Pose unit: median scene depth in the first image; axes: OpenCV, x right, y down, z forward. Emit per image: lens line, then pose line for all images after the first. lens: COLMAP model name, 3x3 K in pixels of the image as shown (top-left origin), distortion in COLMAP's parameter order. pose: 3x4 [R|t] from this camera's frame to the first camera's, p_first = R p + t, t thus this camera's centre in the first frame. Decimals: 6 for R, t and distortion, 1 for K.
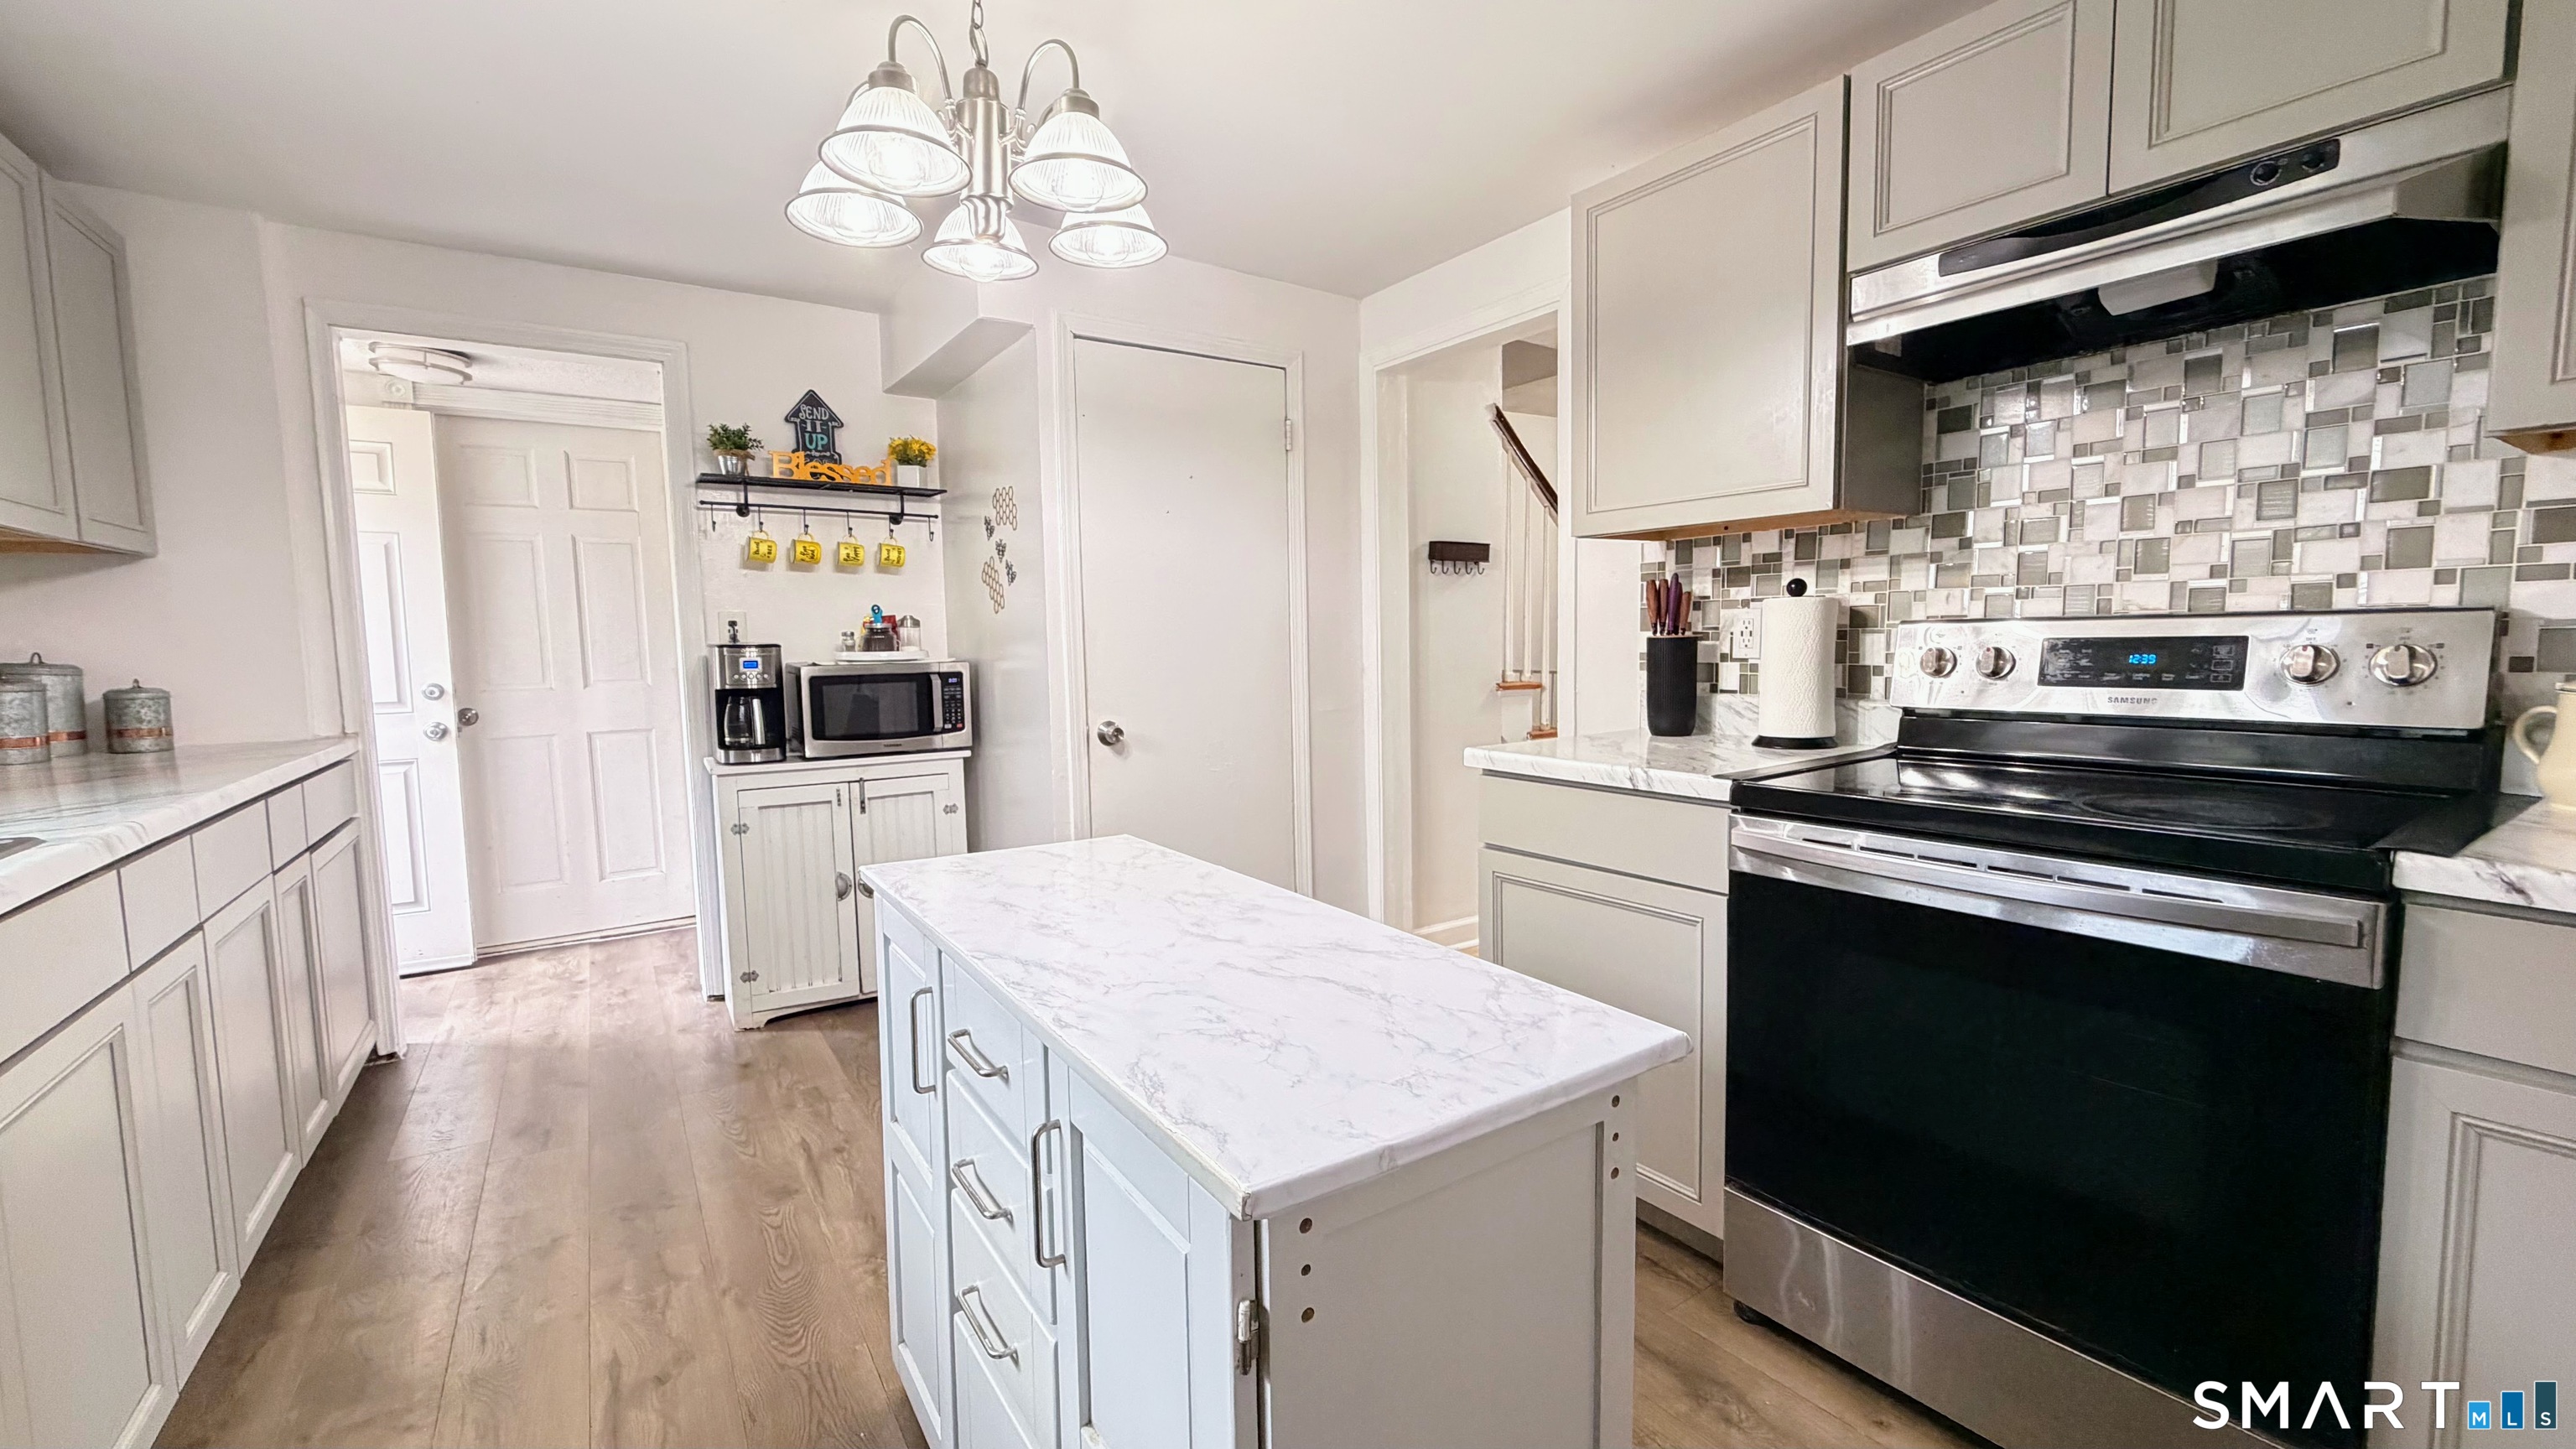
lens RADIAL K [[1044.9, 0, 1285.6], [0, 1044.9, 723.7], [0, 0, 1]] dist [-0.003910, -0.000169]
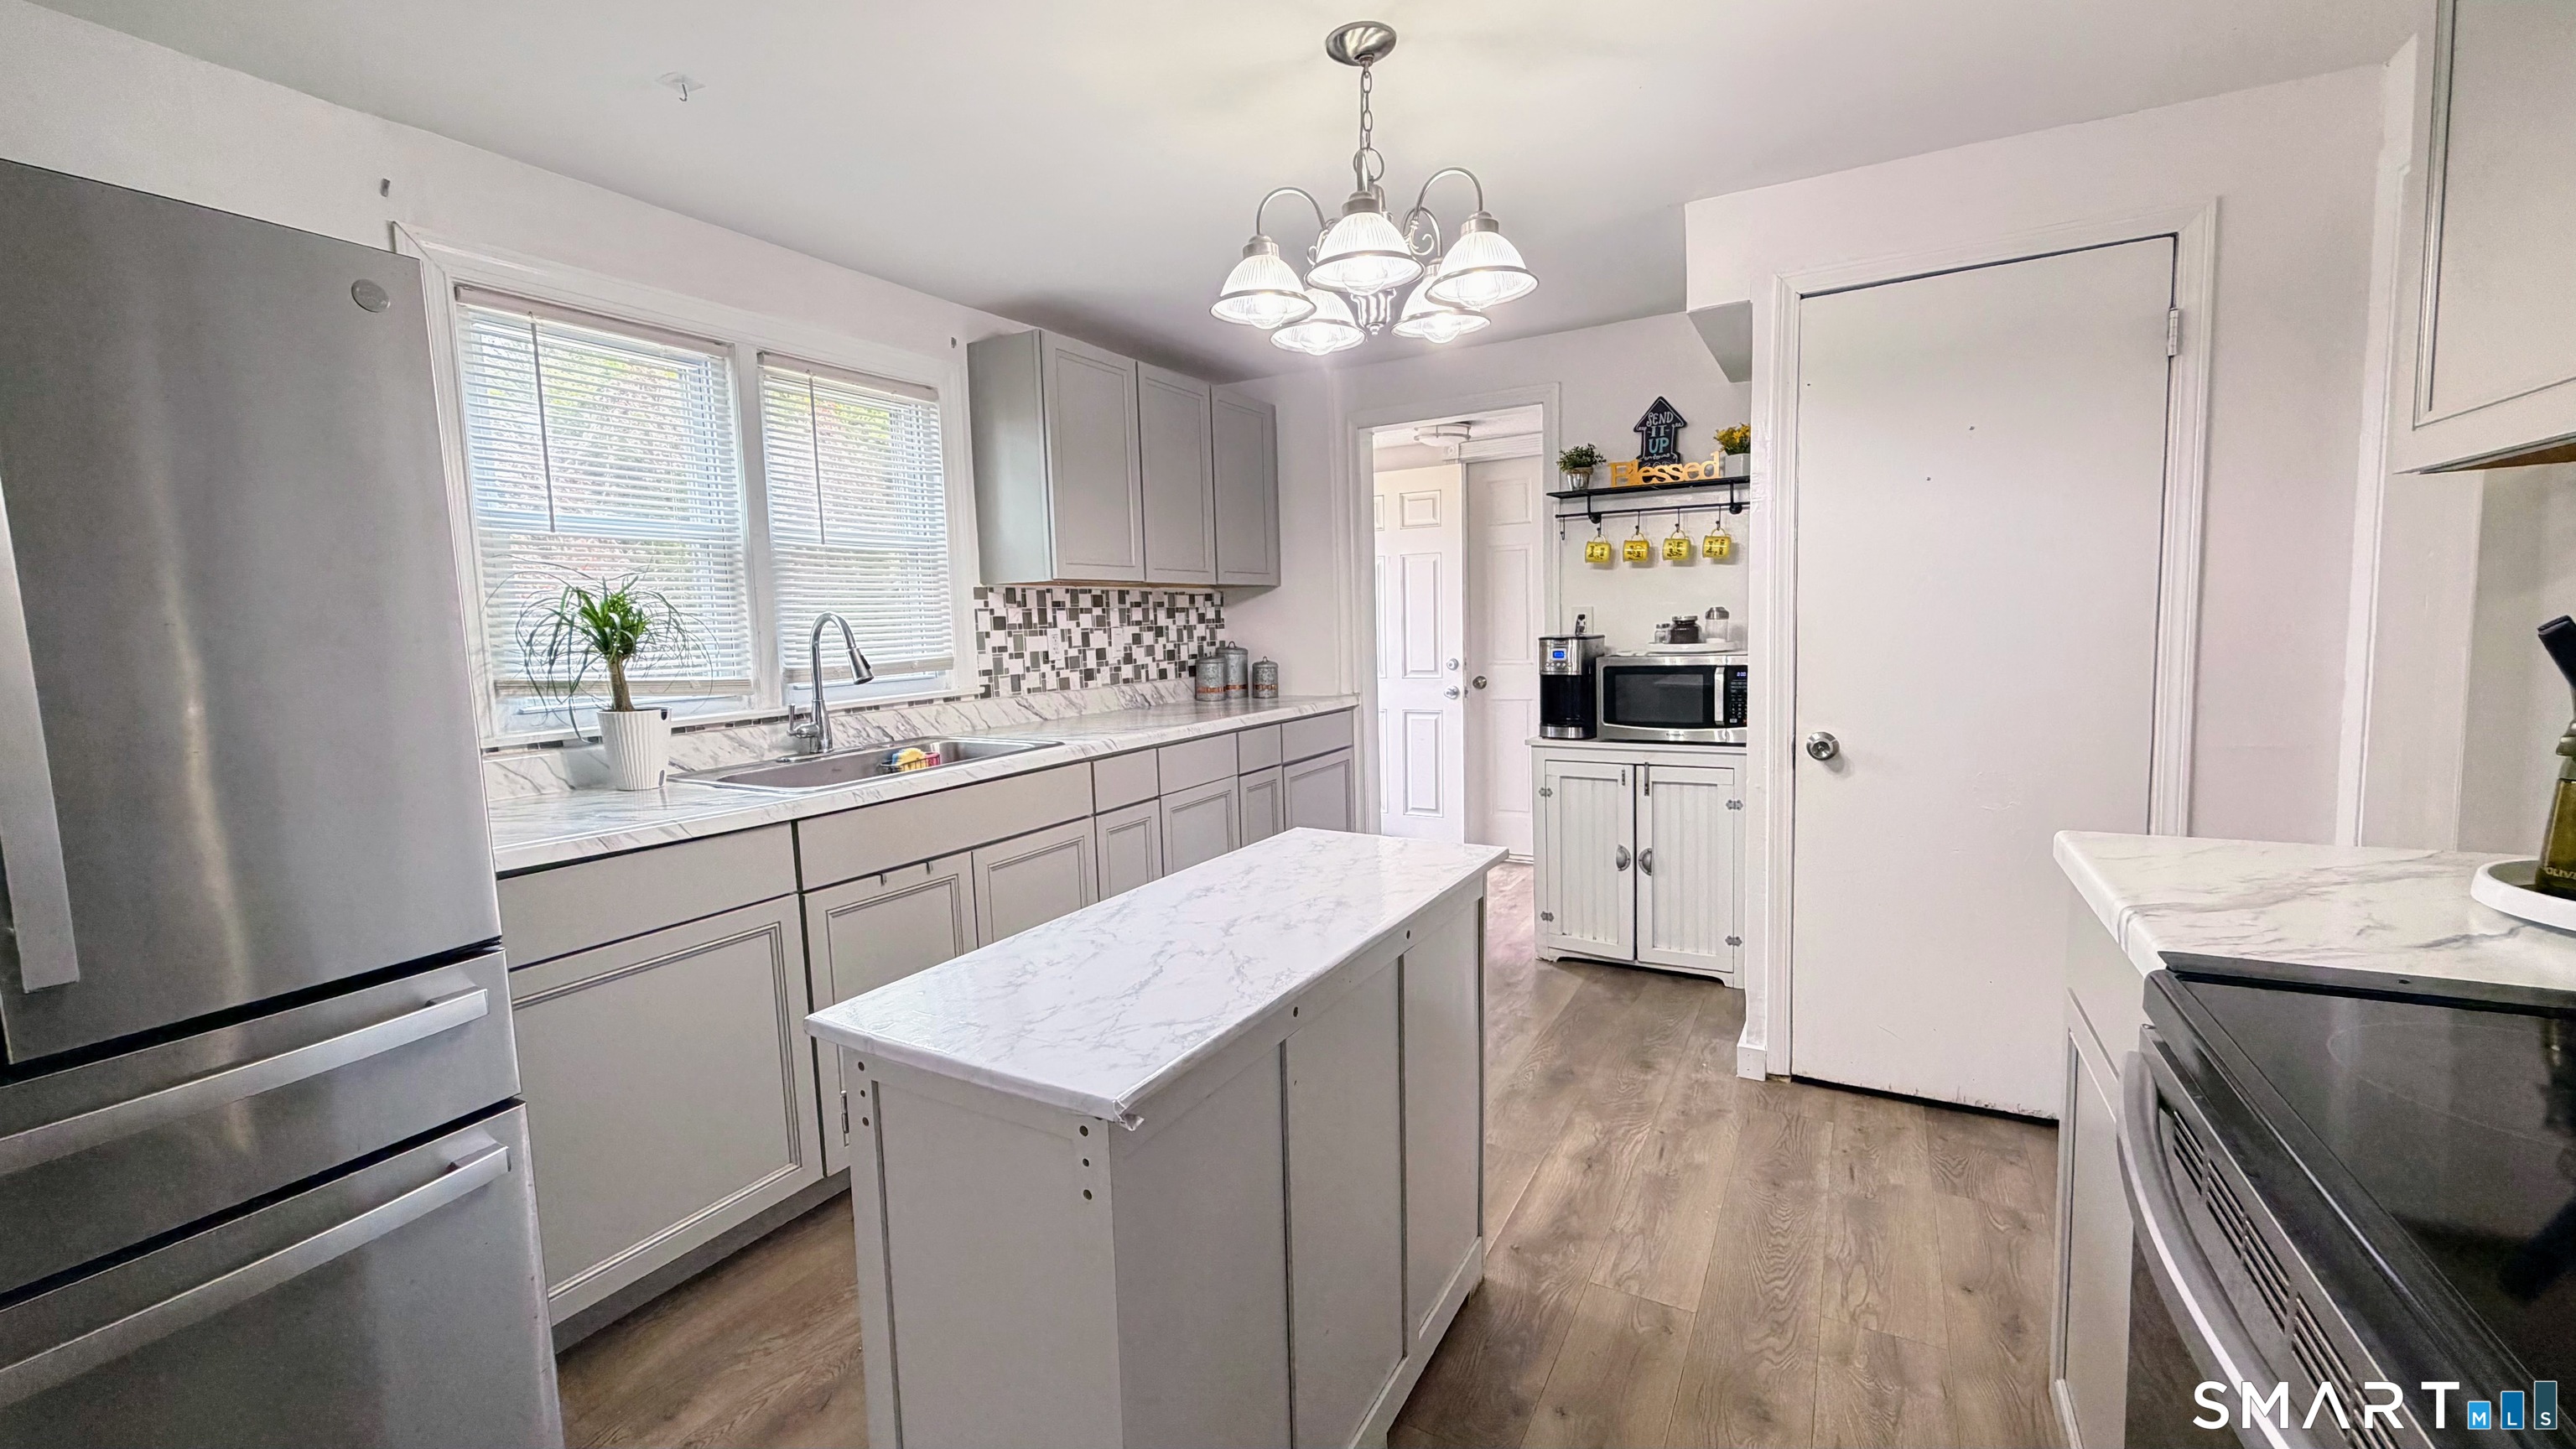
lens RADIAL K [[1044.9, 0, 1278.7], [0, 1044.9, 725.2], [0, 0, 1]] dist [-0.003910, -0.000169]
pose [[0.425948, 0.090930, -0.900167, 0.546807], [-0.051234, 0.995764, 0.076343, -0.067087], [0.903296, 0.013601, 0.428803, 0.279163]]
